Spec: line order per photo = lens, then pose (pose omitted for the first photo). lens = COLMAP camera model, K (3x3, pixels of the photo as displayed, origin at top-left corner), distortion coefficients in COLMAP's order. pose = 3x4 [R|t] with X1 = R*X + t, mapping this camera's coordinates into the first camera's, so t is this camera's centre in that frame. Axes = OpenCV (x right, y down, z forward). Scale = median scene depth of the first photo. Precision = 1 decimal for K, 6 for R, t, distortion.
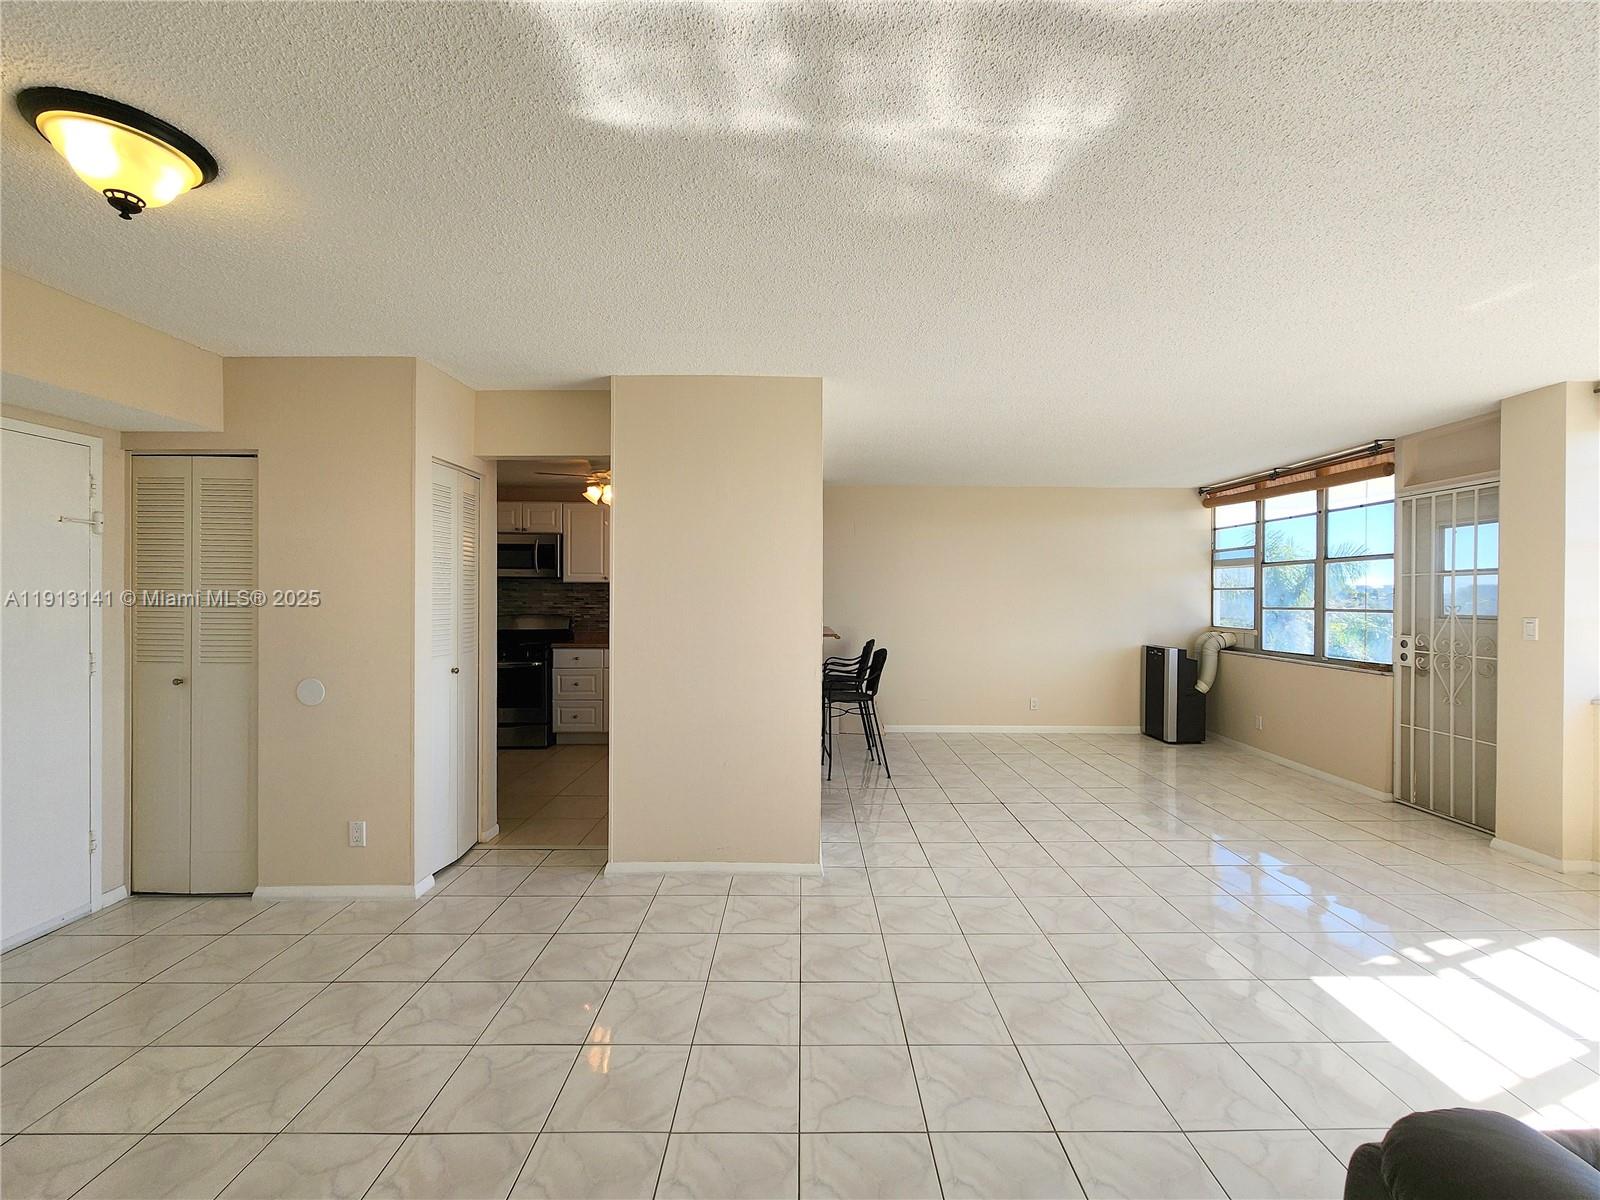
lens RADIAL K [[662.7, 0, 813.8], [0, 662.7, 596.2], [0, 0, 1]] dist [0.000061, 0.000050]
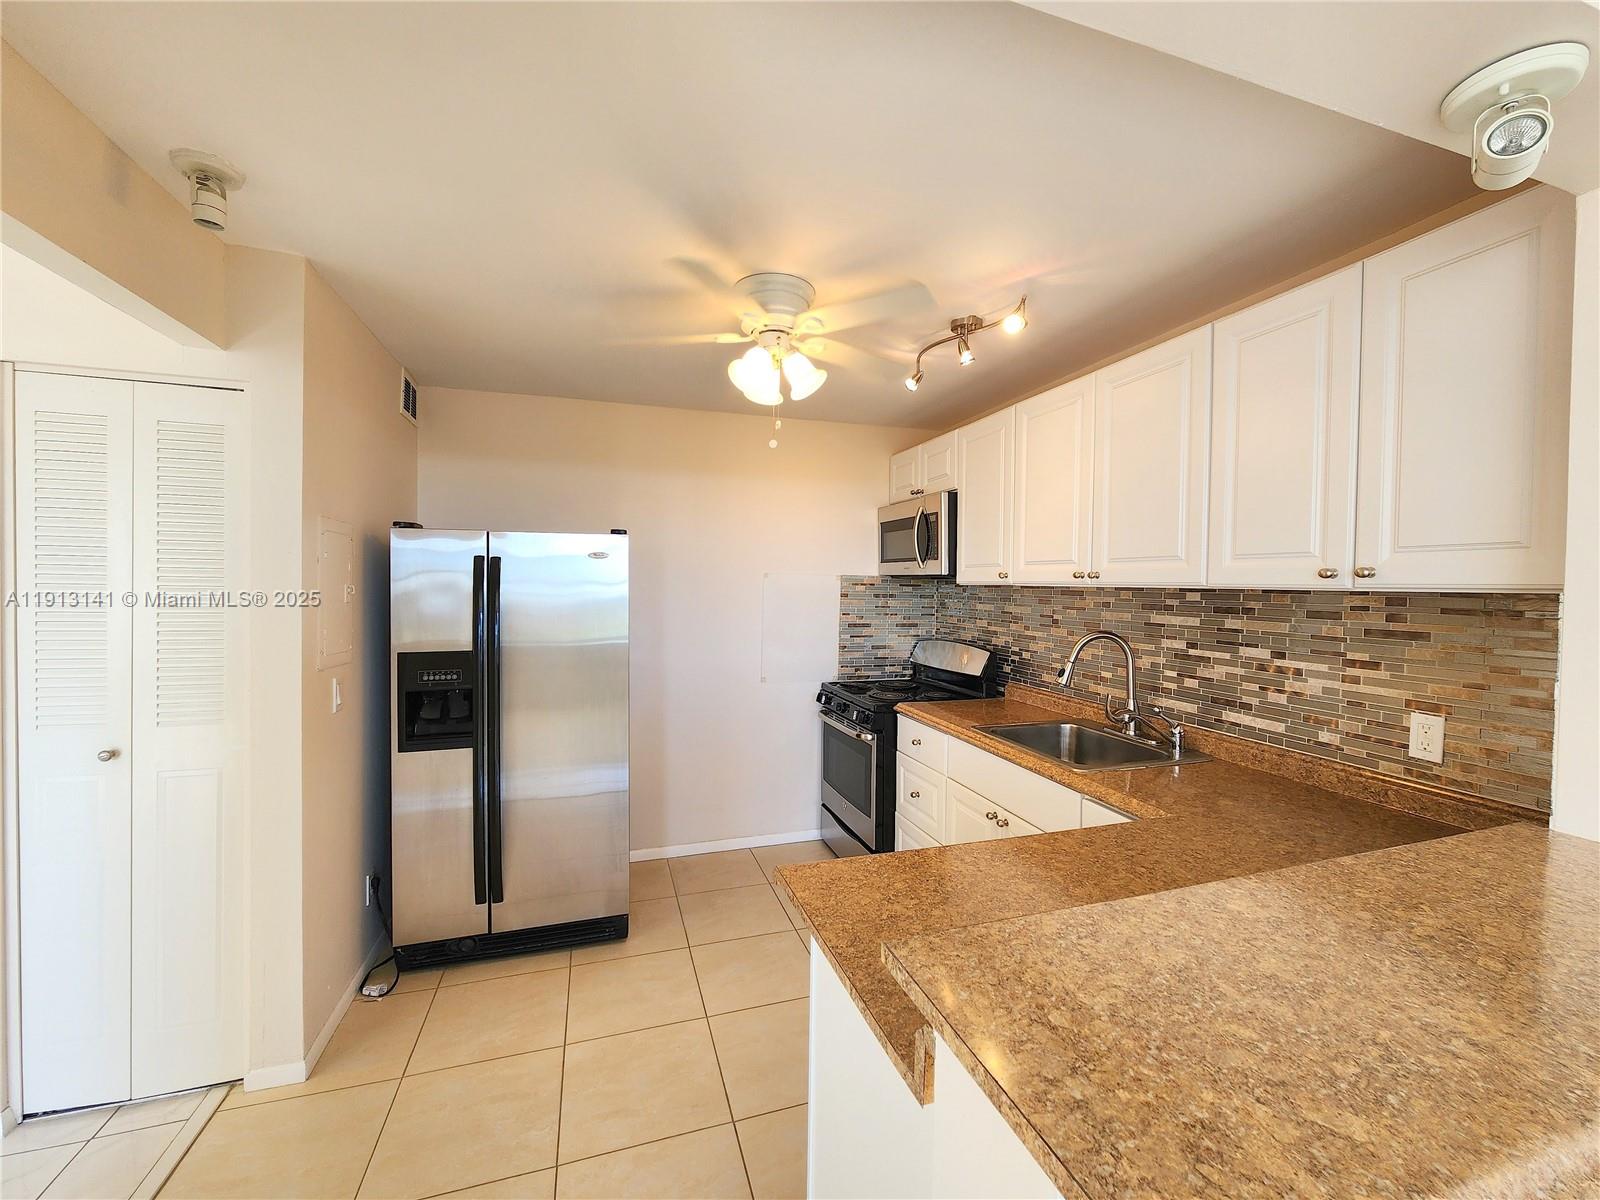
lens RADIAL K [[652.2, 0, 810.8], [0, 652.2, 598.4], [0, 0, 1]] dist [-0.001421, -0.000605]
pose [[0.301356, 0.020147, -0.953299, 0.097765], [-0.012885, 0.999772, 0.017056, -0.024638], [0.953425, 0.007143, 0.301546, 1.038358]]
